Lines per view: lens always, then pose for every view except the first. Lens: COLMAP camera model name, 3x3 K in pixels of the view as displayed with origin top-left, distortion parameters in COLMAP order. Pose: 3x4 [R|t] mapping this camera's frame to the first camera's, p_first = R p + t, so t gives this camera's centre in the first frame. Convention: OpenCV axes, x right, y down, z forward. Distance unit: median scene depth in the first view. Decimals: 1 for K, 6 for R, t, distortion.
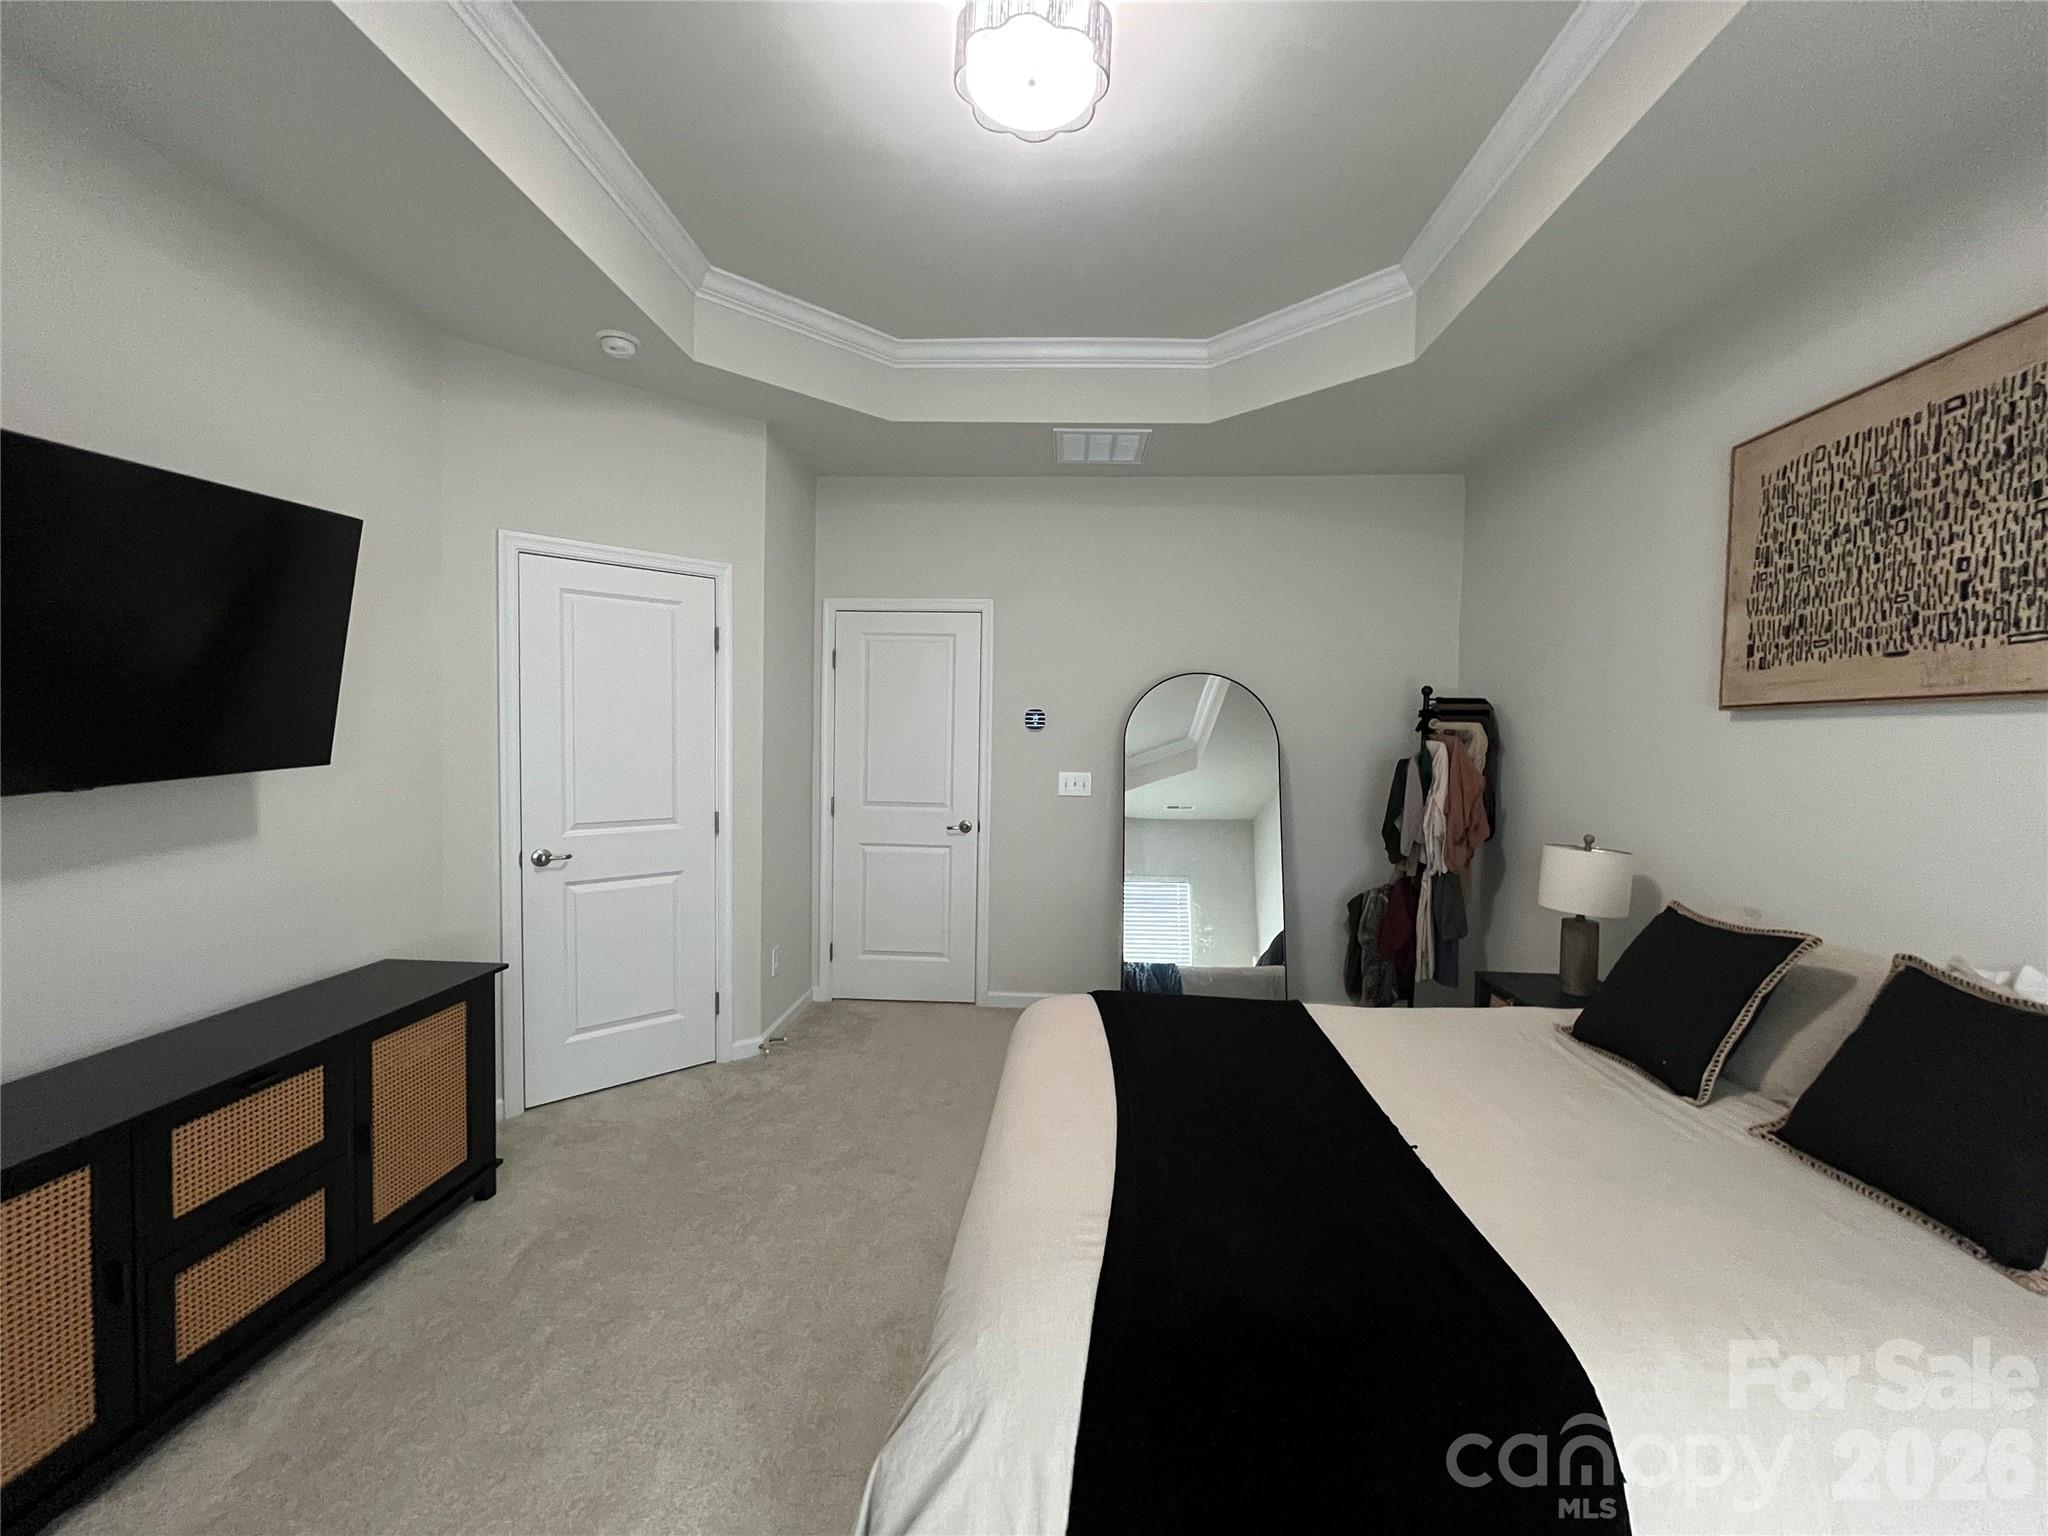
lens RADIAL K [[822.8, 0, 1017.5], [0, 822.8, 765.0], [0, 0, 1]] dist [-0.003348, 0.000082]
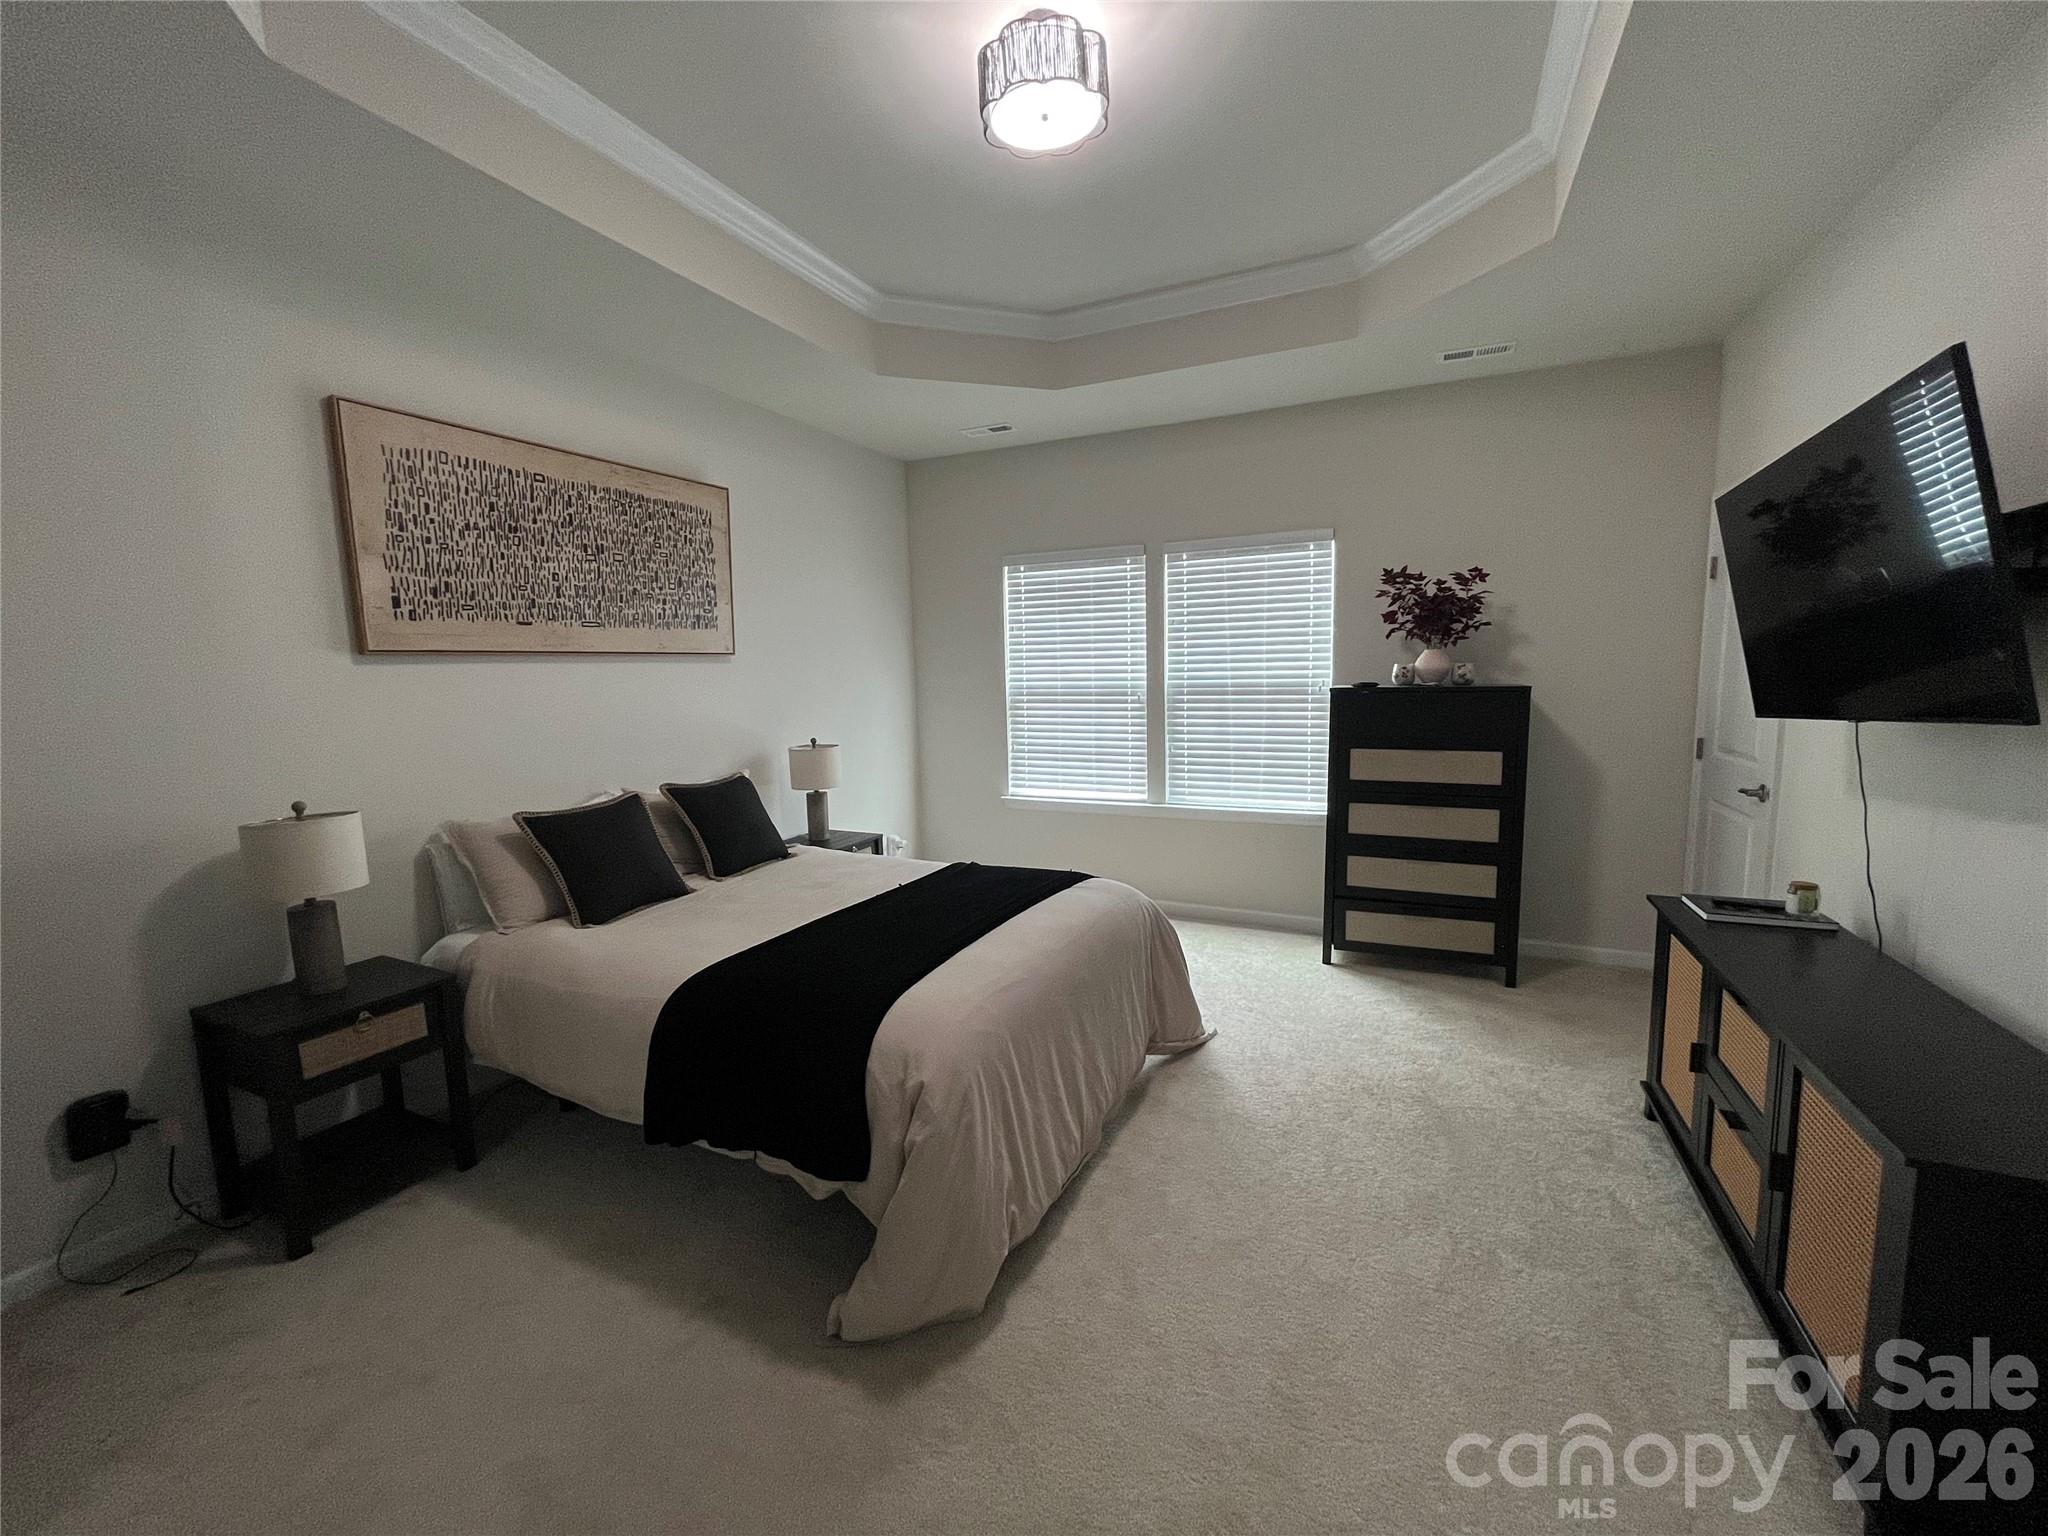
lens RADIAL K [[822.8, 0, 1022.1], [0, 822.8, 771.4], [0, 0, 1]] dist [-0.003348, 0.000082]
pose [[-0.924928, -0.041950, 0.377821, -0.386991], [0.020816, 0.986812, 0.160527, -0.082840], [-0.379573, 0.156341, -0.911856, 1.976981]]
